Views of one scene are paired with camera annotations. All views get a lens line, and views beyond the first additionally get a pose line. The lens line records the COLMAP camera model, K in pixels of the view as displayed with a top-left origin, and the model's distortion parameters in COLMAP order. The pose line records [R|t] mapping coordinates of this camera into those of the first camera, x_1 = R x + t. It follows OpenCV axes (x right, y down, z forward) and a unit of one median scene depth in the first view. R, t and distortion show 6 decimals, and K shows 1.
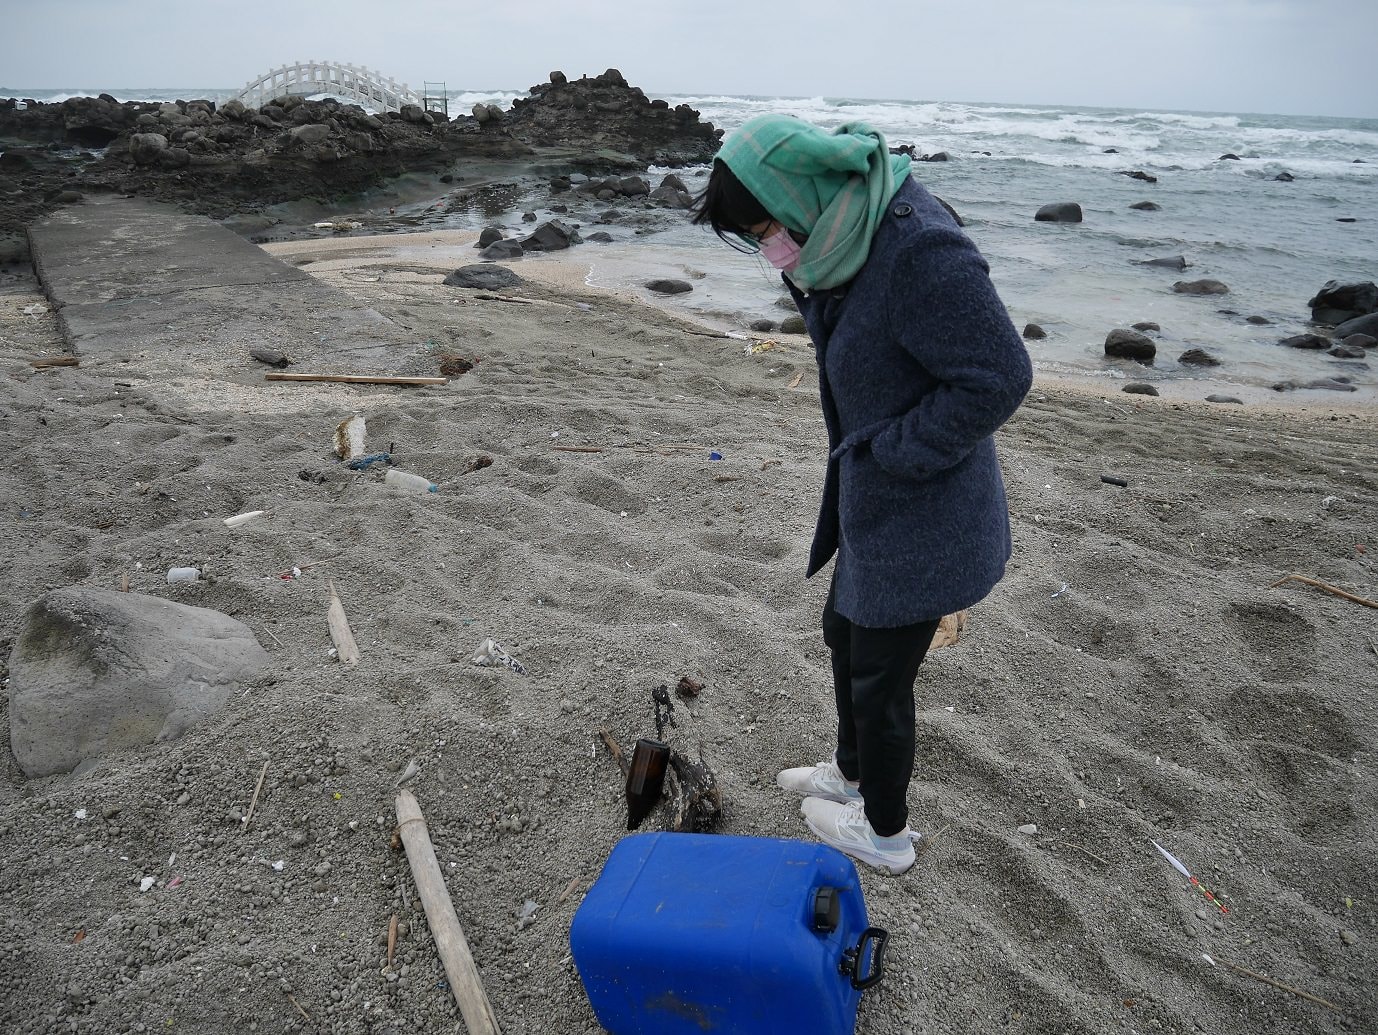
lens RADIAL K [[989.5, 0, 682.8], [0, 989.5, 516.9], [0, 0, 1]] dist [-0.069802, 0.025106]
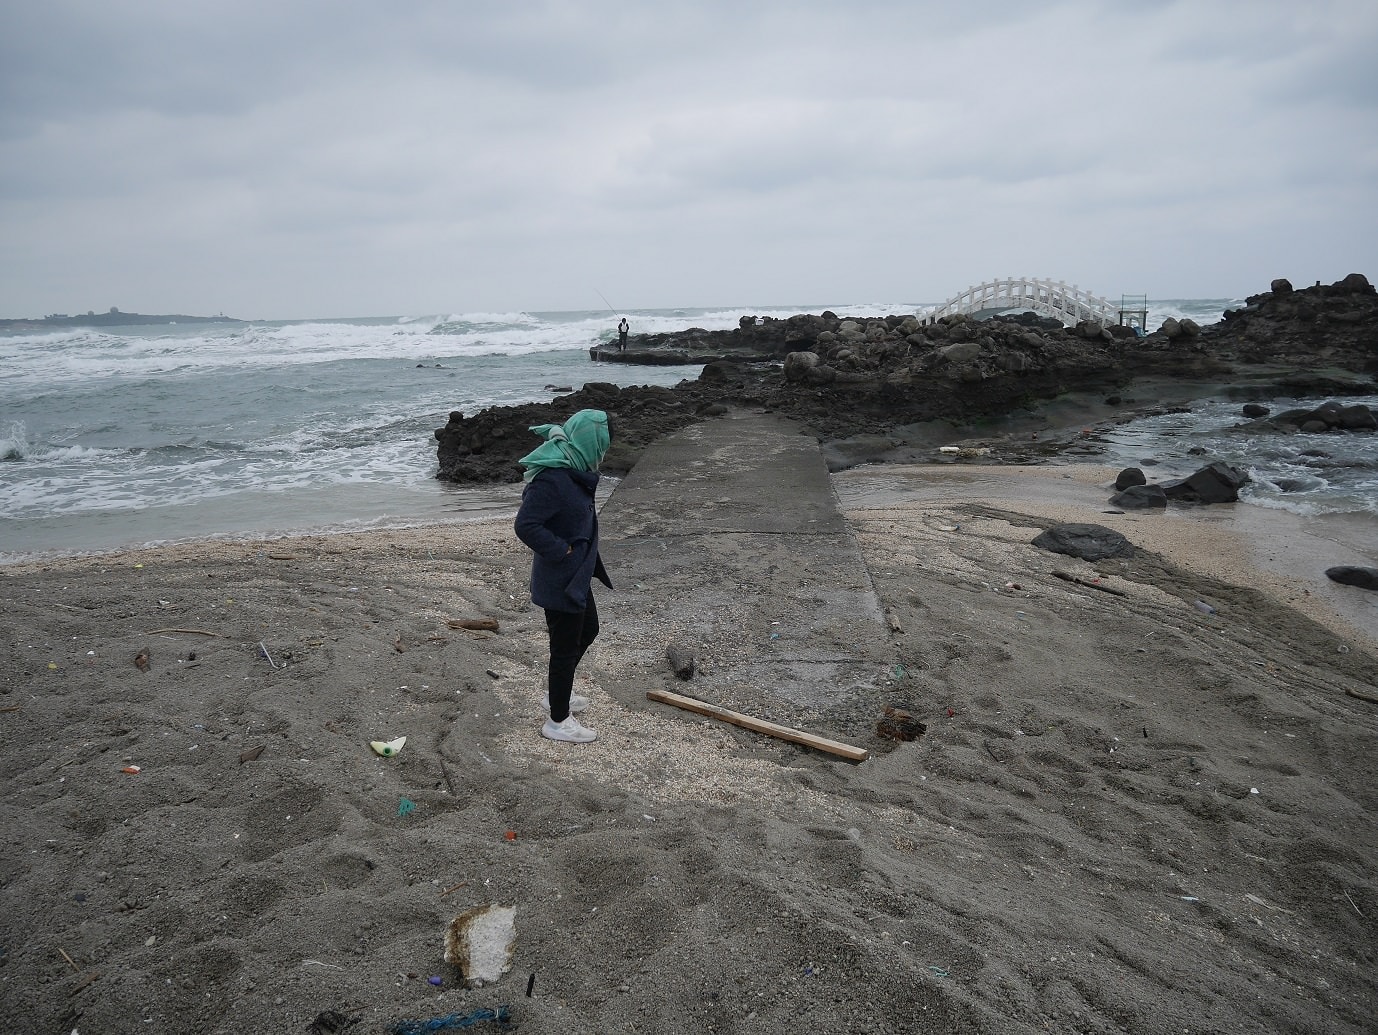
lens RADIAL K [[989.5, 0, 690.4], [0, 989.5, 514.0], [0, 0, 1]] dist [-0.069802, 0.025106]
pose [[0.780287, 0.089264, -0.619018, 0.017175], [-0.211173, 0.969239, -0.126422, -0.055592], [0.588691, 0.229365, 0.775135, 0.116936]]
